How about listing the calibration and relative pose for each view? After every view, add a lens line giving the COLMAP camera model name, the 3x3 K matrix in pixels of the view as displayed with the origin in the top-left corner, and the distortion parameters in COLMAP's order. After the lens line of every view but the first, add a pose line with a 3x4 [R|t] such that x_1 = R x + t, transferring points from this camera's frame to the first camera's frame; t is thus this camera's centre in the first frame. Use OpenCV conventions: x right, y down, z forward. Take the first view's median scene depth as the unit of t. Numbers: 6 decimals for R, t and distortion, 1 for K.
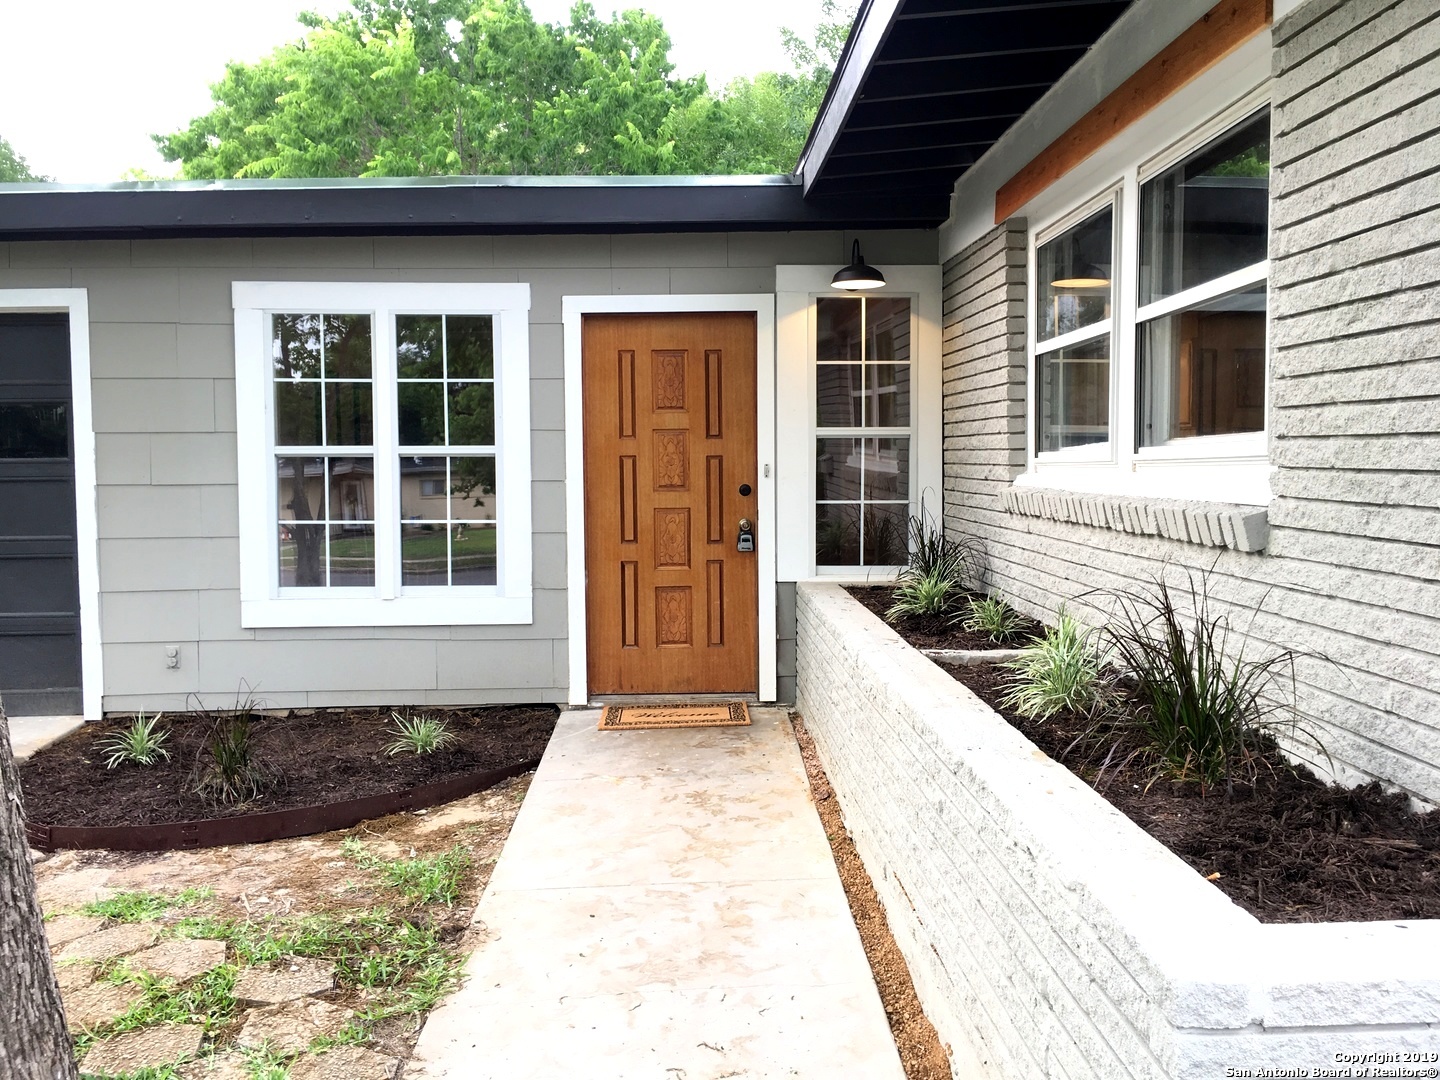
lens RADIAL K [[1234.3, 0, 712.0], [0, 1234.3, 535.3], [0, 0, 1]] dist [0.061774, -0.078860]
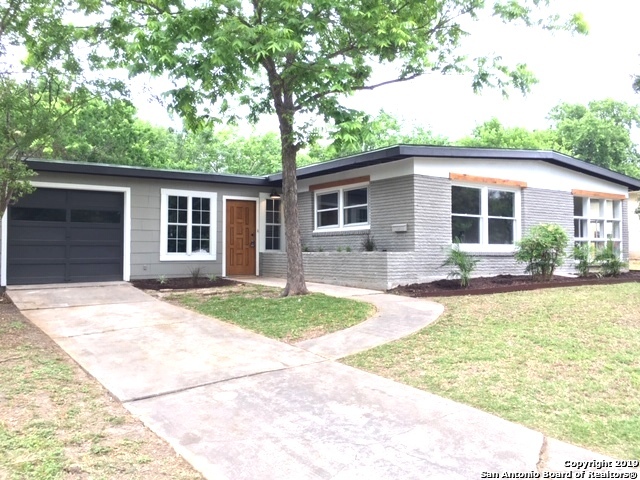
lens RADIAL K [[548.6, 0, 319.8], [0, 548.6, 239.5], [0, 0, 1]] dist [0.061774, -0.078860]
pose [[0.825491, 0.021024, 0.564024, -1.057974], [0.030197, 0.996230, -0.081331, 0.181756], [-0.563607, 0.084170, 0.821743, -1.061725]]
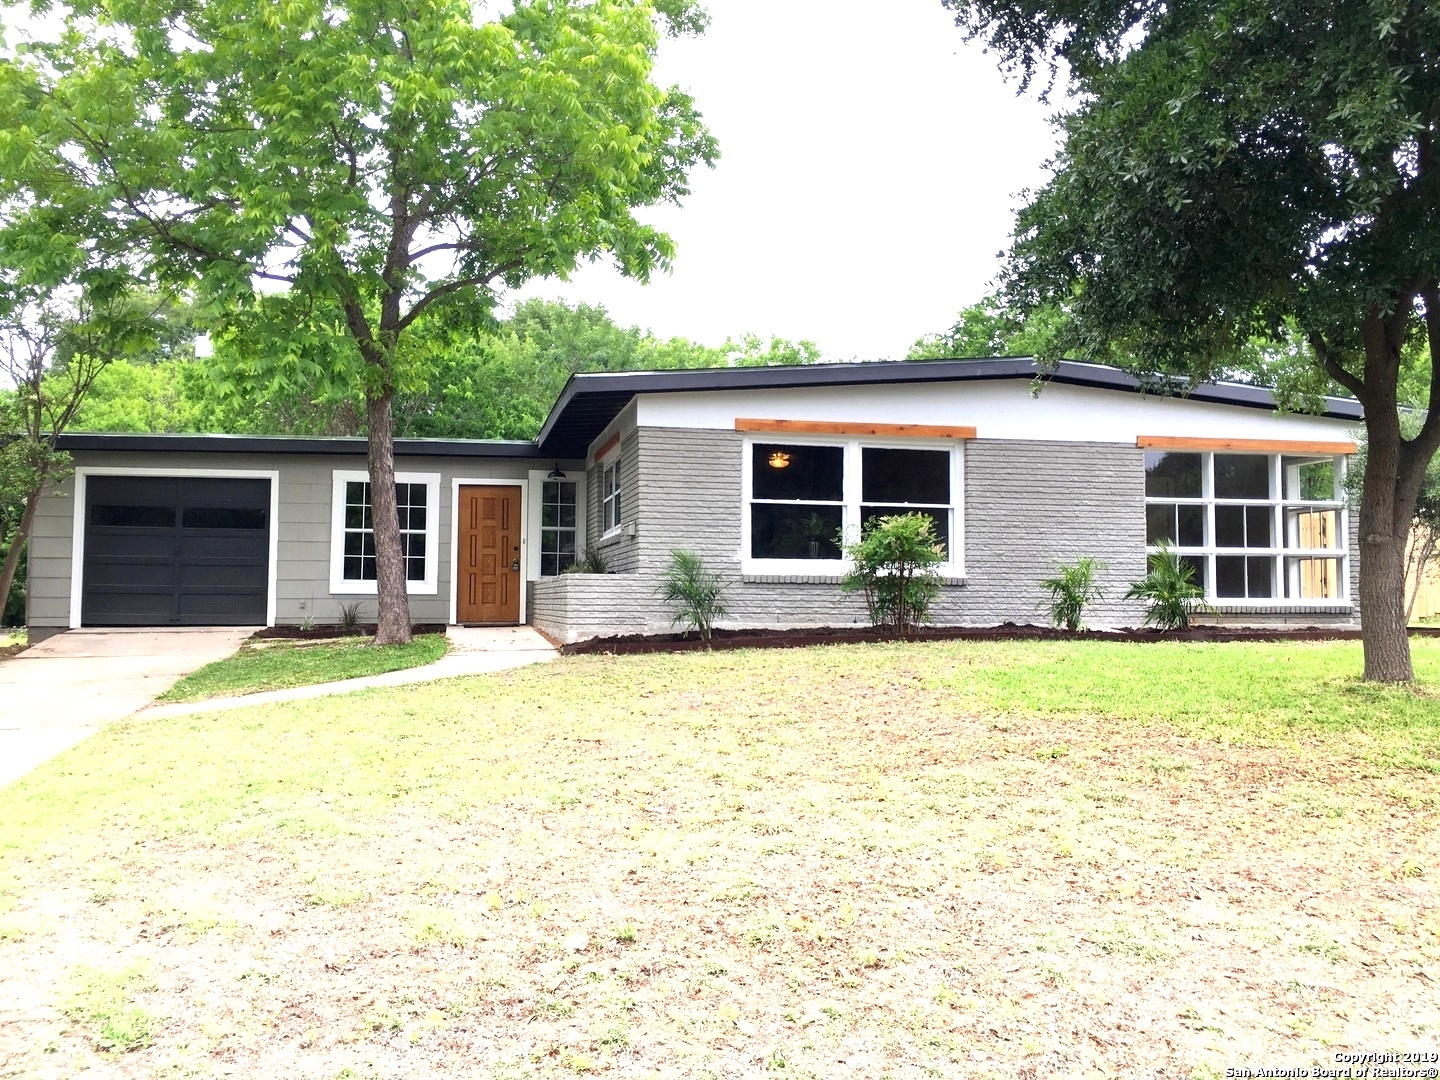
lens RADIAL K [[1234.3, 0, 717.1], [0, 1234.3, 540.0], [0, 0, 1]] dist [0.061774, -0.078860]
pose [[0.984155, 0.023133, 0.175792, -0.018592], [-0.002794, 0.993353, -0.115072, 0.270862], [-0.177286, 0.112758, 0.977679, -1.858318]]
